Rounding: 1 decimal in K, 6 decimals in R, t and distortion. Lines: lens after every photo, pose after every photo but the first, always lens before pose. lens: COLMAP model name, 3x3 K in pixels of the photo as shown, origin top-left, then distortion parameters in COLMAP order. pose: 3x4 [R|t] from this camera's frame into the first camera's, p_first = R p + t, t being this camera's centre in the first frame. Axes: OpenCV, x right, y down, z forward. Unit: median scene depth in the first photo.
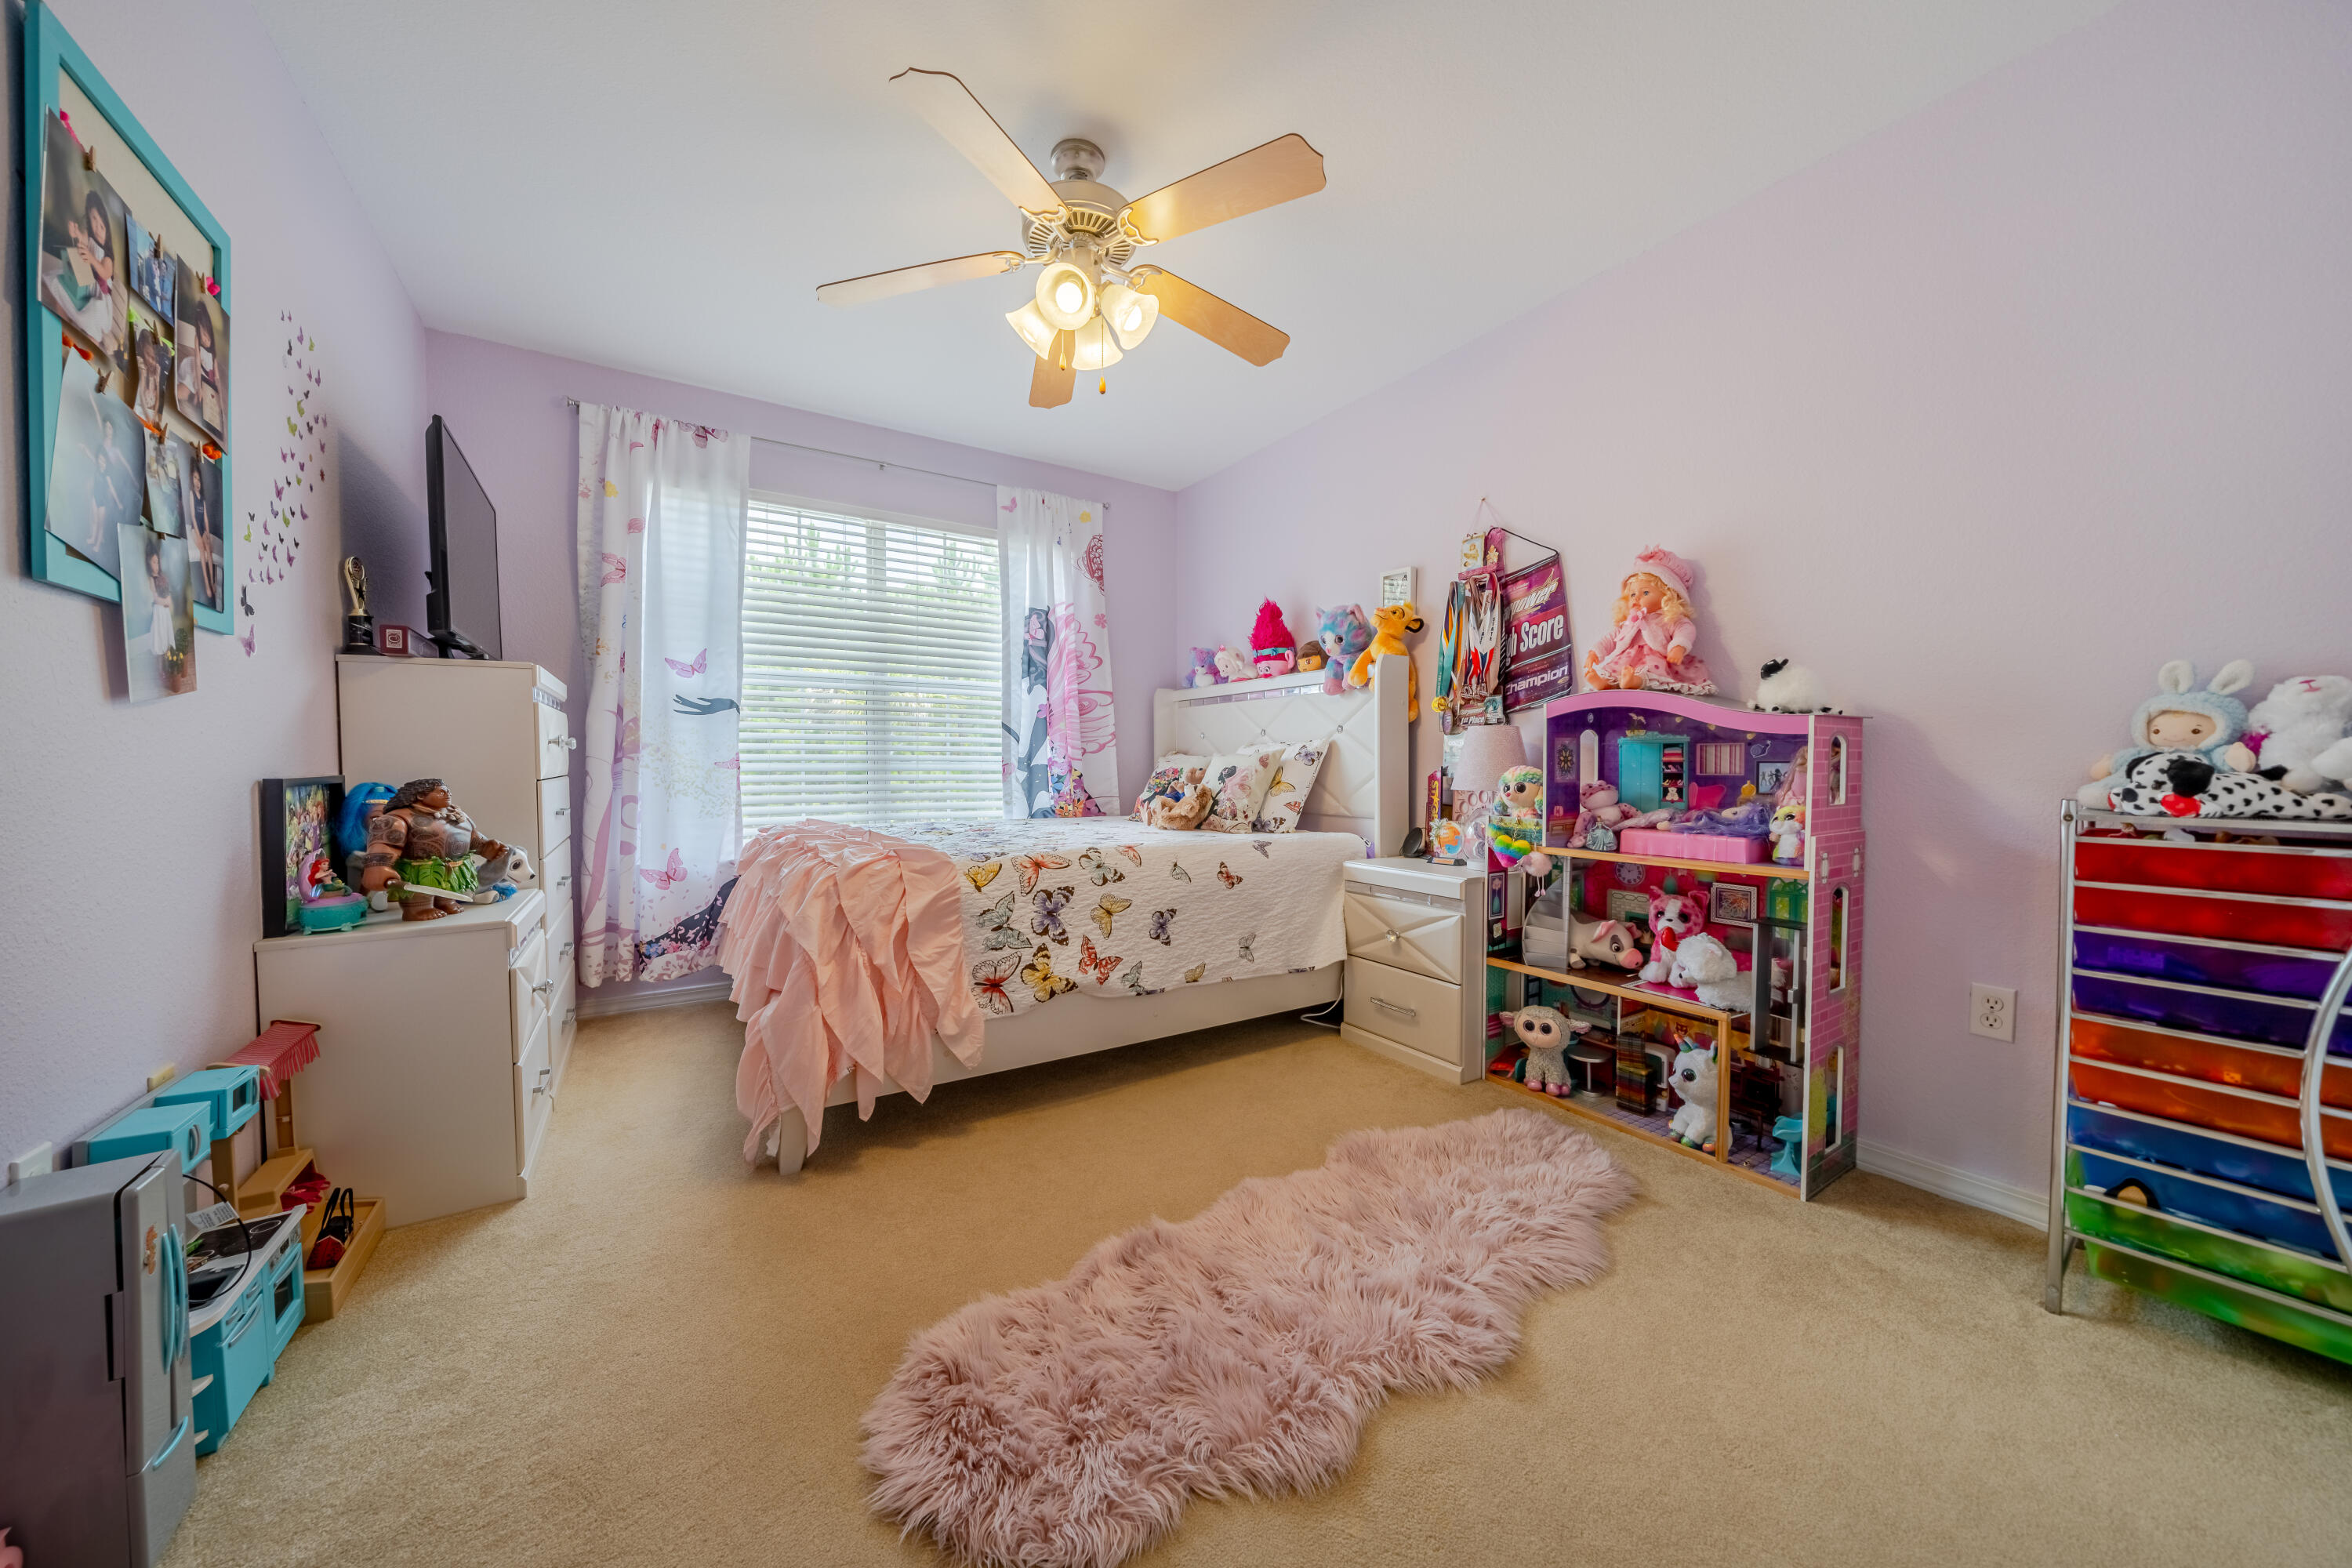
lens RADIAL K [[804.3, 0, 1169.5], [0, 804.3, 783.8], [0, 0, 1]] dist [-0.002251, -0.000092]
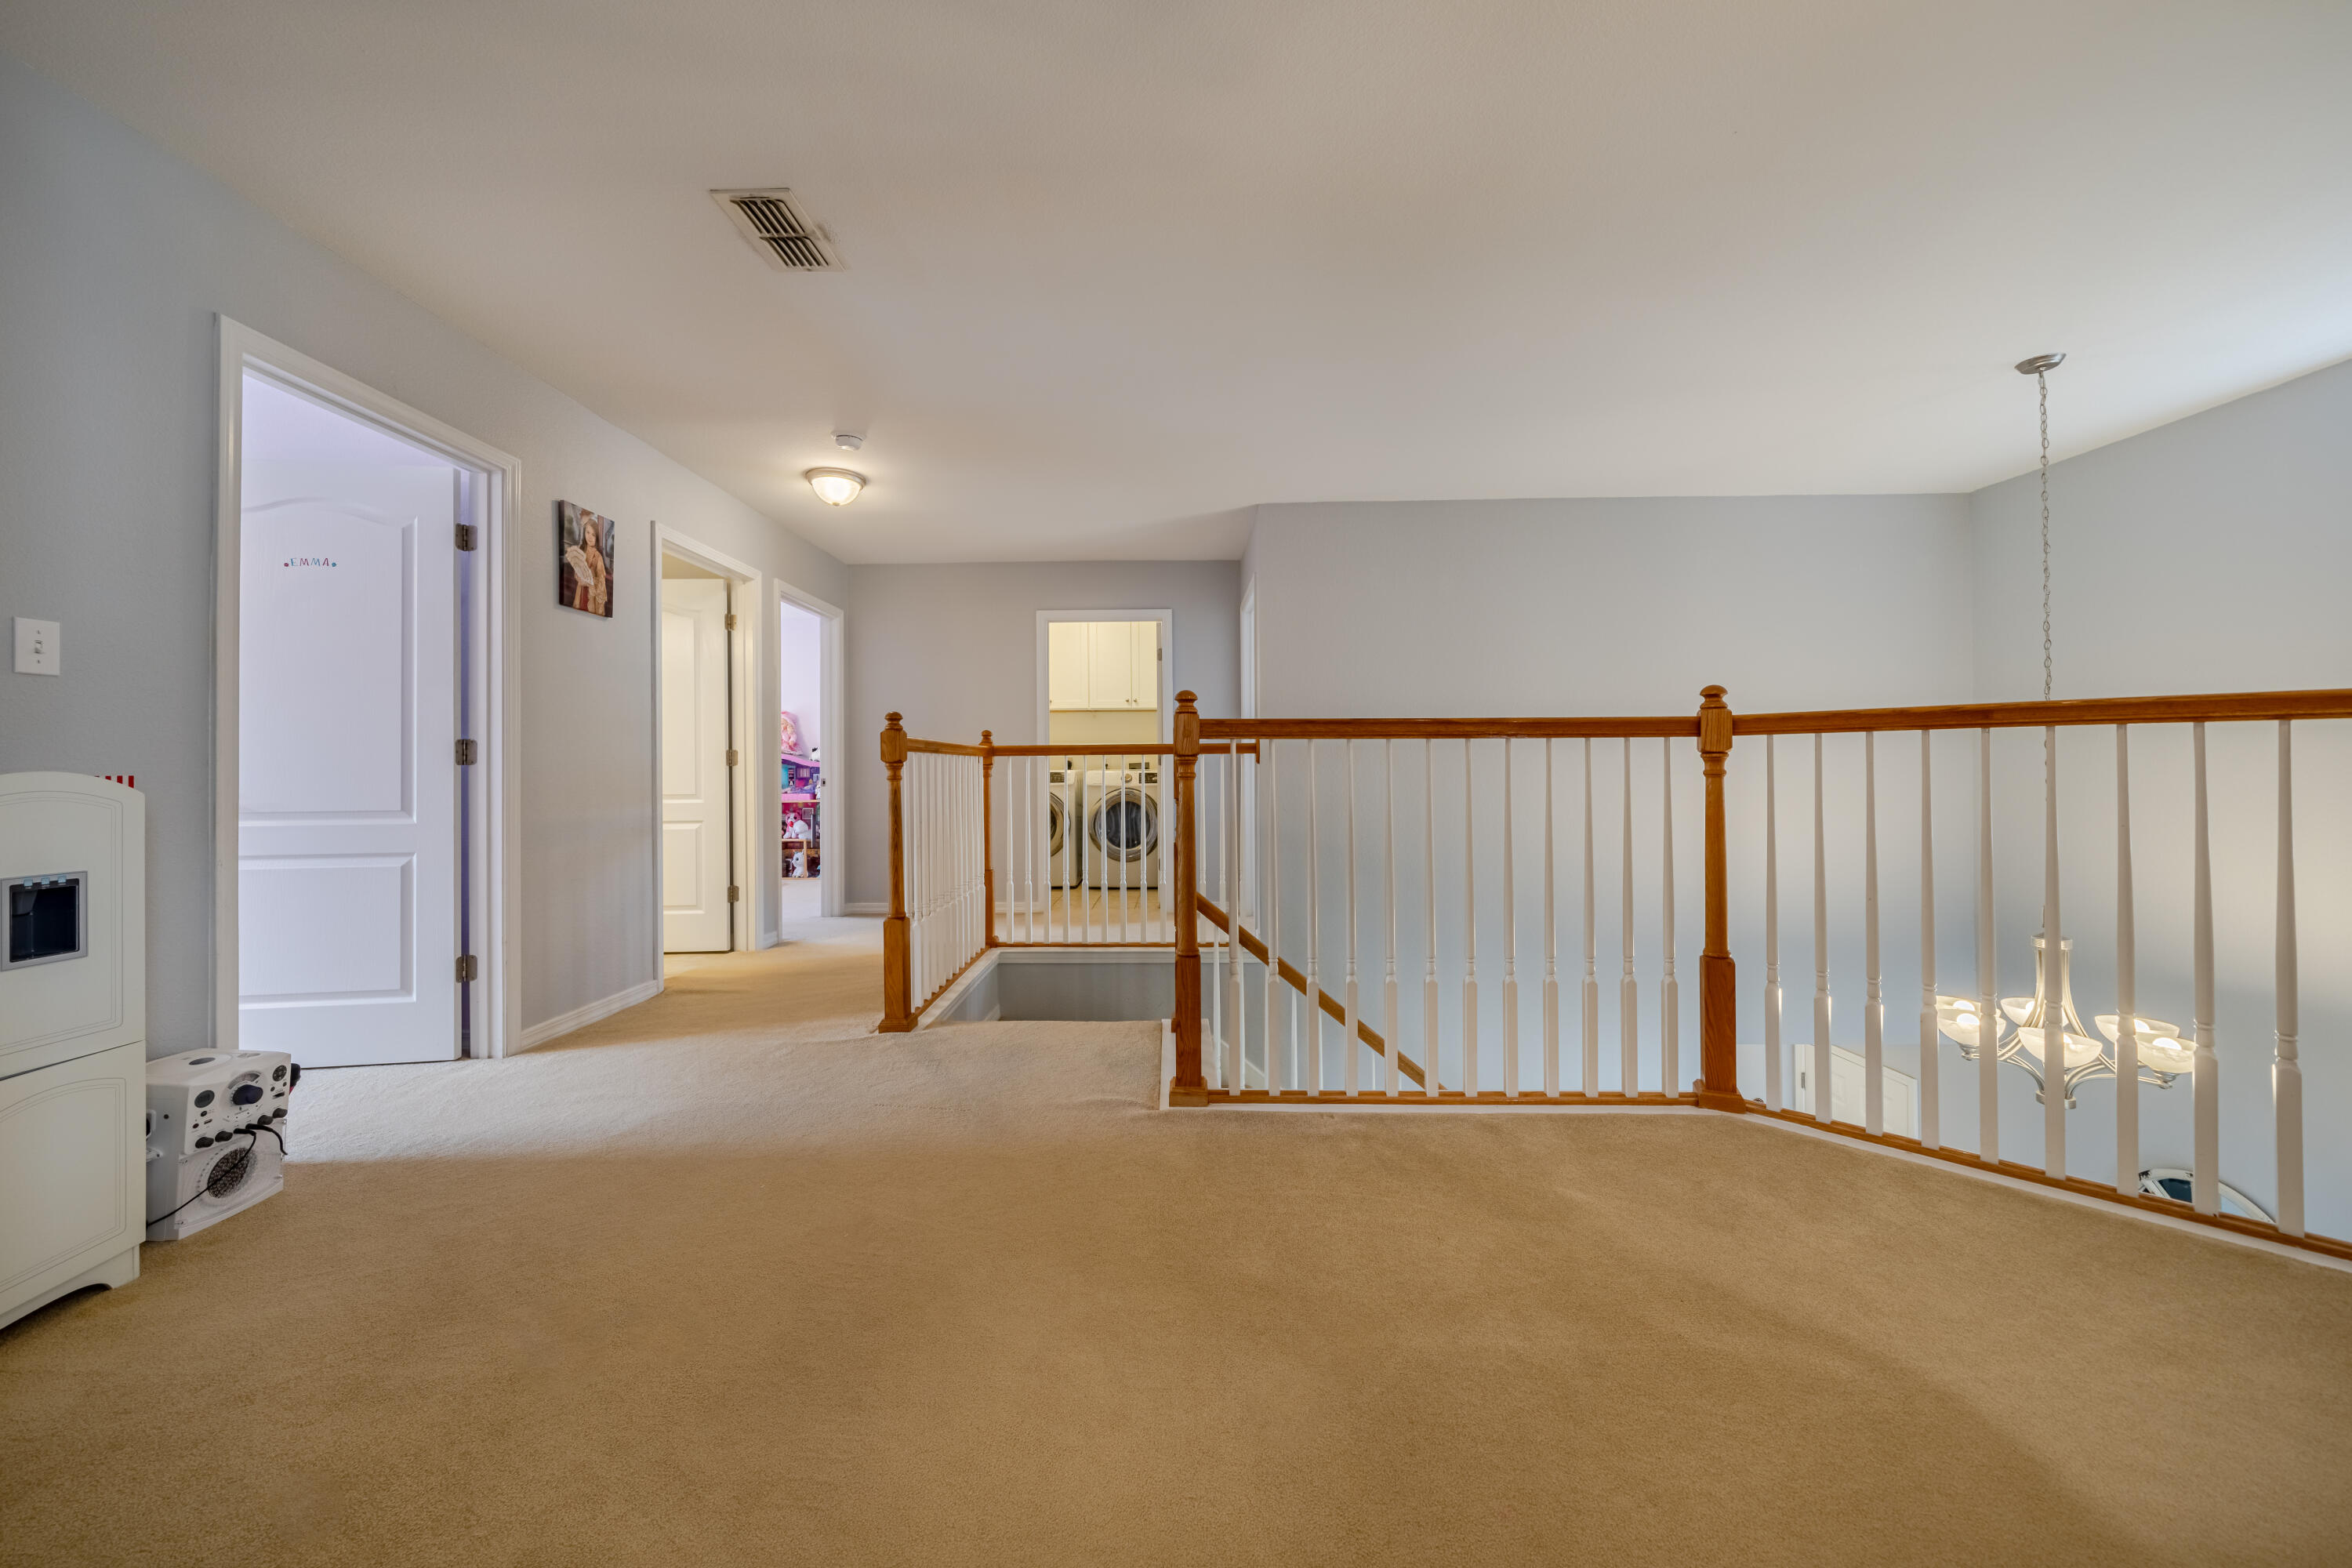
lens RADIAL K [[804.3, 0, 1171.8], [0, 804.3, 775.7], [0, 0, 1]] dist [-0.002251, -0.000092]
pose [[0.552195, -0.005376, 0.833698, -1.474223], [0.028654, 0.999511, -0.012533, 0.077640], [-0.833223, 0.030810, 0.552079, -2.477449]]
